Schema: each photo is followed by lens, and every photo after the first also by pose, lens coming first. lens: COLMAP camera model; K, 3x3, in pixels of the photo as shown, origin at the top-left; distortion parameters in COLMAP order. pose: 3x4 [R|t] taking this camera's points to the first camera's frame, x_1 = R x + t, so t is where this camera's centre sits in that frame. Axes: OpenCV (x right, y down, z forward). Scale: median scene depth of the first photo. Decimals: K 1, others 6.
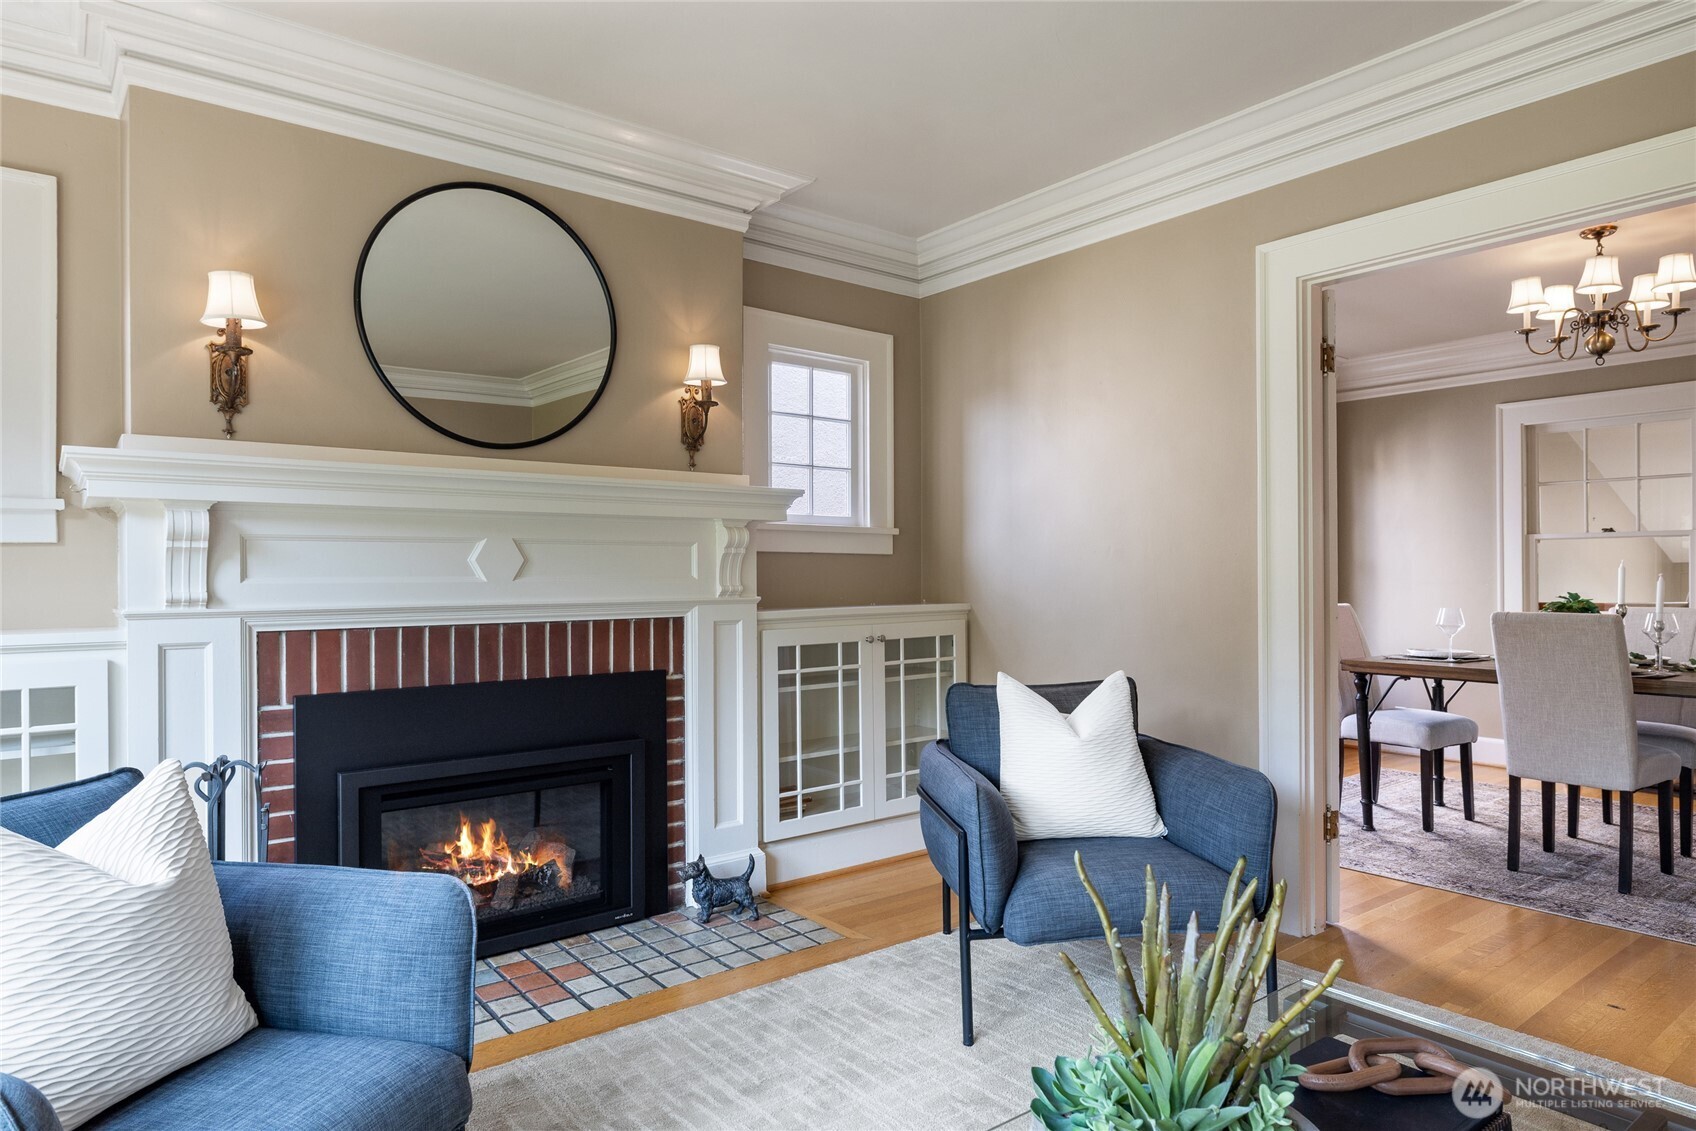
lens RADIAL K [[1008.0, 0, 851.4], [0, 1008.0, 571.4], [0, 0, 1]] dist [-0.004834, -0.000778]
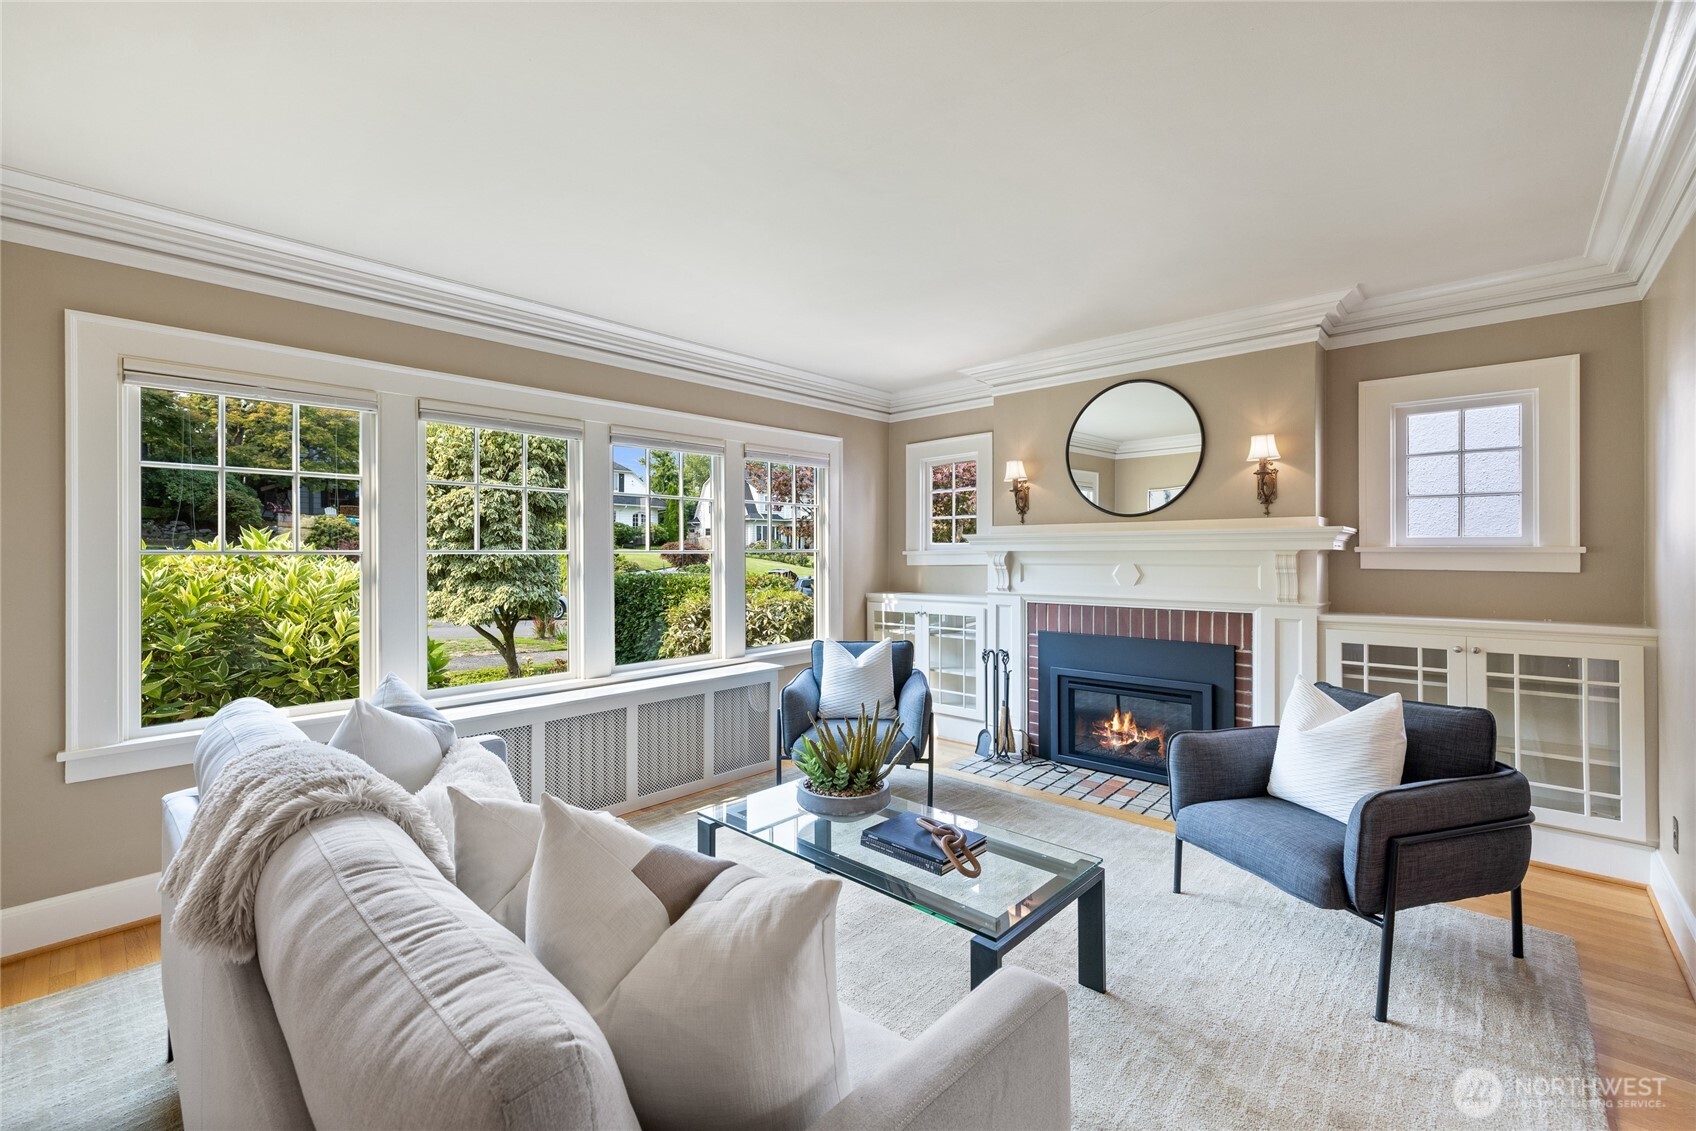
lens RADIAL K [[720.1, 0, 843.7], [0, 720.1, 552.2], [0, 0, 1]] dist [0.001104, -0.000221]
pose [[0.150715, -0.002696, -0.988574, 0.807611], [-0.003682, 0.999988, -0.003289, -0.041275], [0.988570, 0.004136, 0.150703, 0.214815]]
